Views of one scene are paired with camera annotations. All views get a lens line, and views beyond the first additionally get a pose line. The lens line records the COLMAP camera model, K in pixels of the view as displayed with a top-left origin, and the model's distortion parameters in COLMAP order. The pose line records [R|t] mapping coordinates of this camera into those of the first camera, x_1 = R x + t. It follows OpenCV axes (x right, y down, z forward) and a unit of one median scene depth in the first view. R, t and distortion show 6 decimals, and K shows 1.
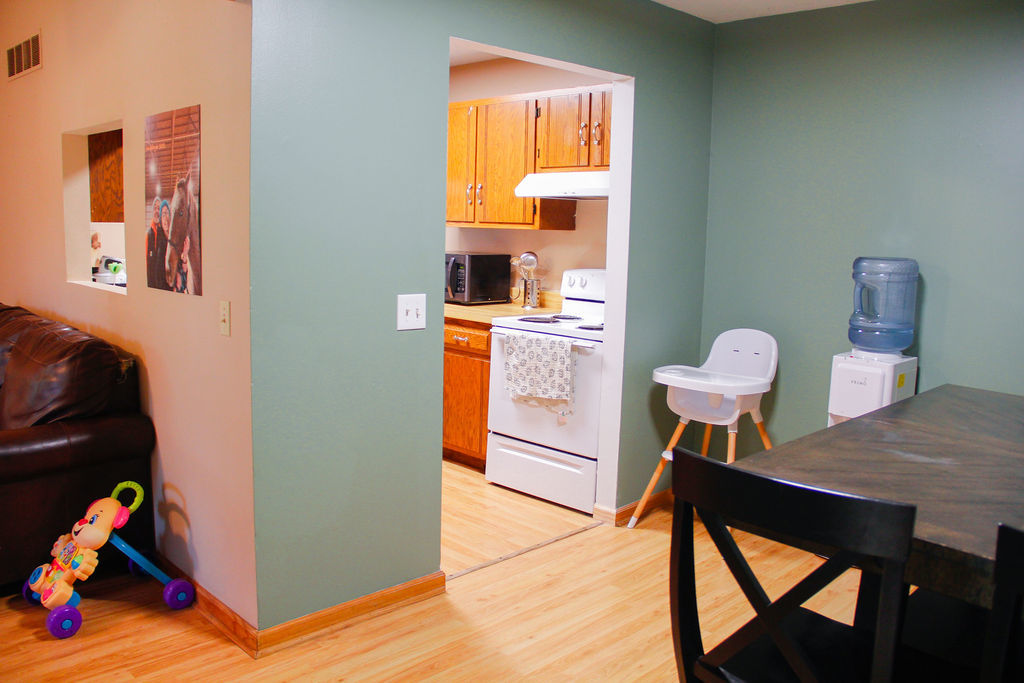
lens RADIAL K [[844.8, 0, 512.8], [0, 844.8, 329.6], [0, 0, 1]] dist [-0.200015, 0.123992]
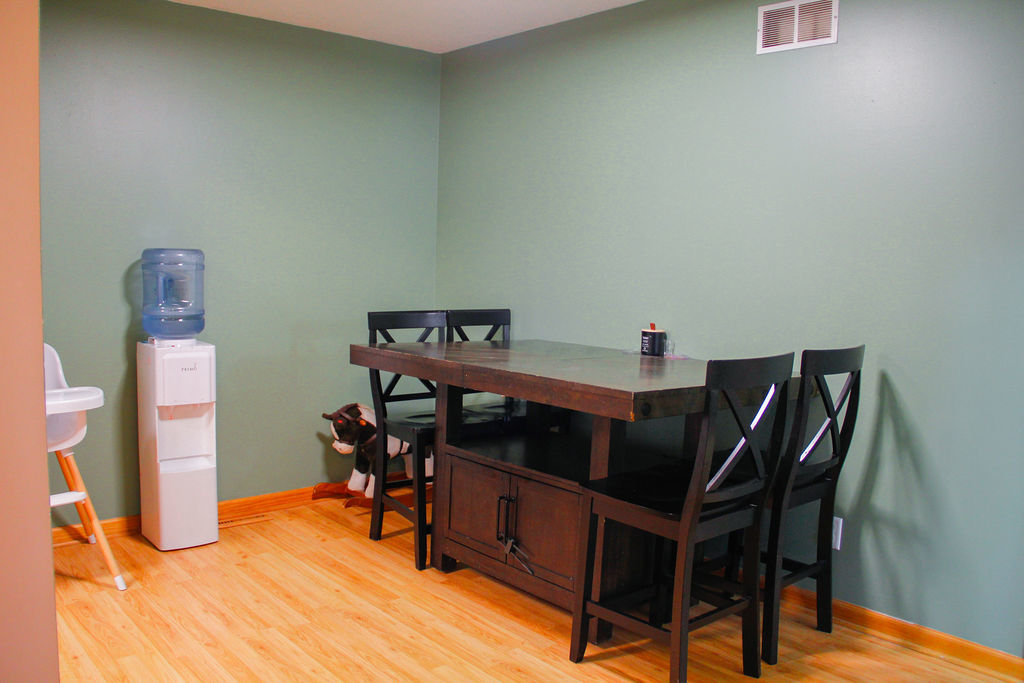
lens RADIAL K [[844.8, 0, 512.8], [0, 844.8, 329.6], [0, 0, 1]] dist [-0.200015, 0.123992]
pose [[0.076304, -0.113849, 0.990564, -0.561730], [0.101318, 0.989203, 0.105888, -0.052323], [-0.991924, 0.092282, 0.087015, 0.494136]]
